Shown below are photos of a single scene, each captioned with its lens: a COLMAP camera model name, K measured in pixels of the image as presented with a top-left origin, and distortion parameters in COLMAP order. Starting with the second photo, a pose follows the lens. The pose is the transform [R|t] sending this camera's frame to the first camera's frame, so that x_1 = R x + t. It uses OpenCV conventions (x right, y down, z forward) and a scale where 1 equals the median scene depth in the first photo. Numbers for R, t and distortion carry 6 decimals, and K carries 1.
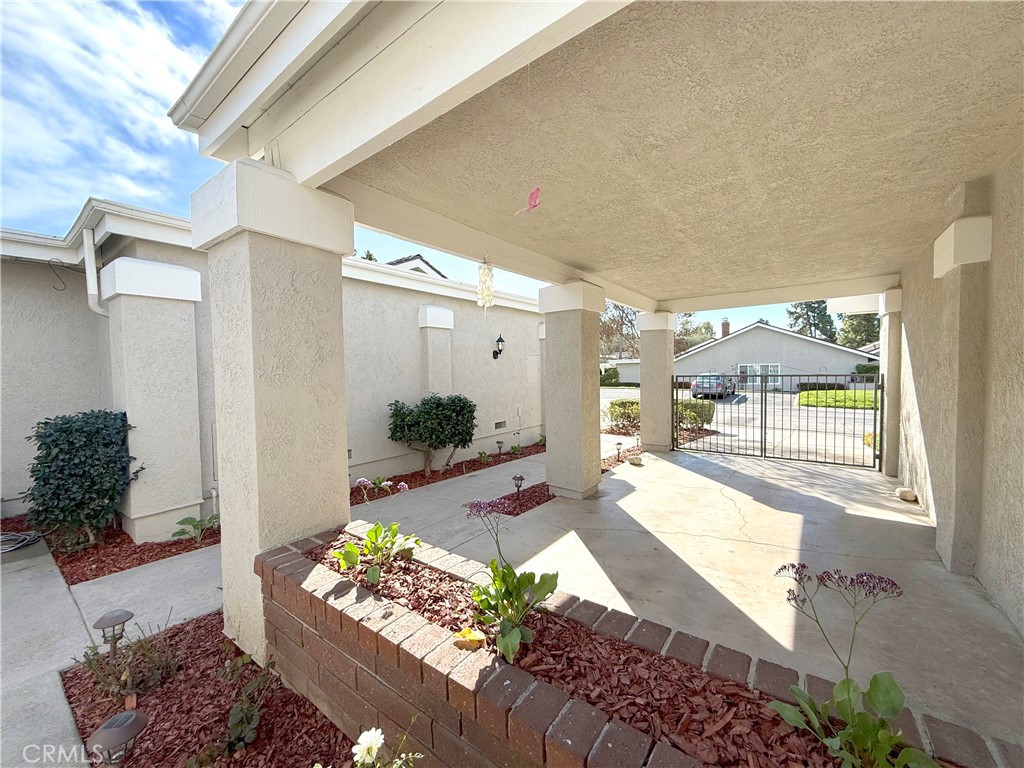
lens RADIAL K [[406.3, 0, 508.7], [0, 406.3, 386.6], [0, 0, 1]] dist [0.002068, 0.000436]
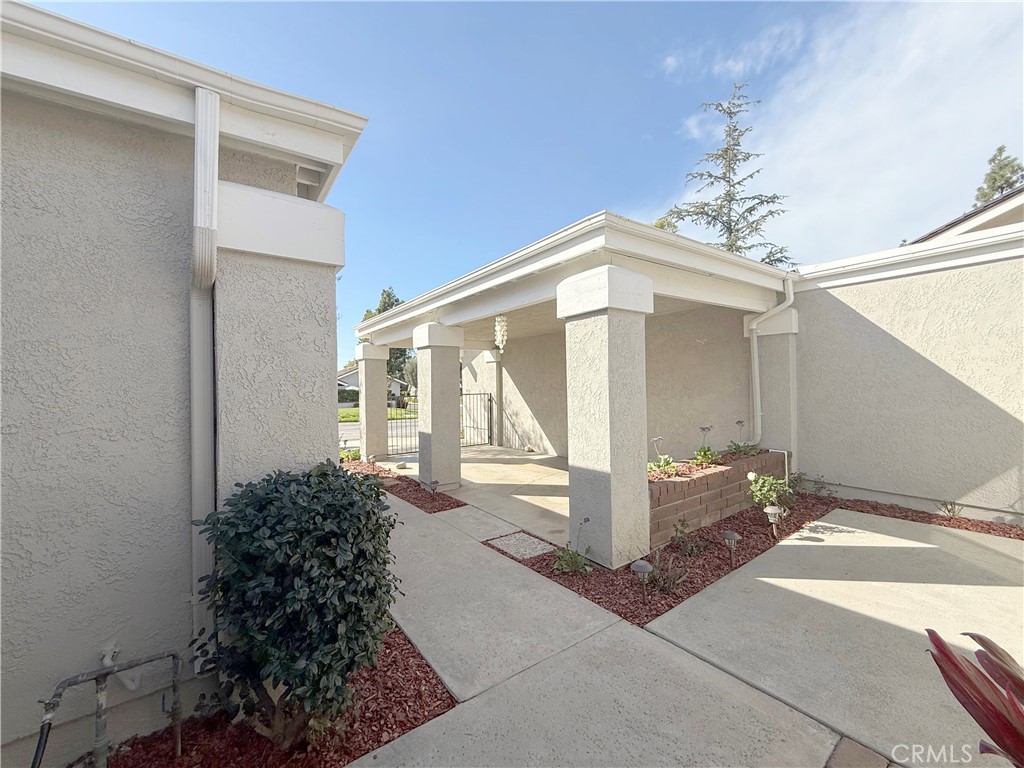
lens RADIAL K [[406.3, 0, 508.7], [0, 406.3, 386.6], [0, 0, 1]] dist [0.002068, 0.000436]
pose [[0.304965, 0.007774, 0.952332, -1.176162], [0.045240, 0.998720, -0.022639, -0.020518], [-0.951289, 0.049987, 0.304223, 0.468503]]
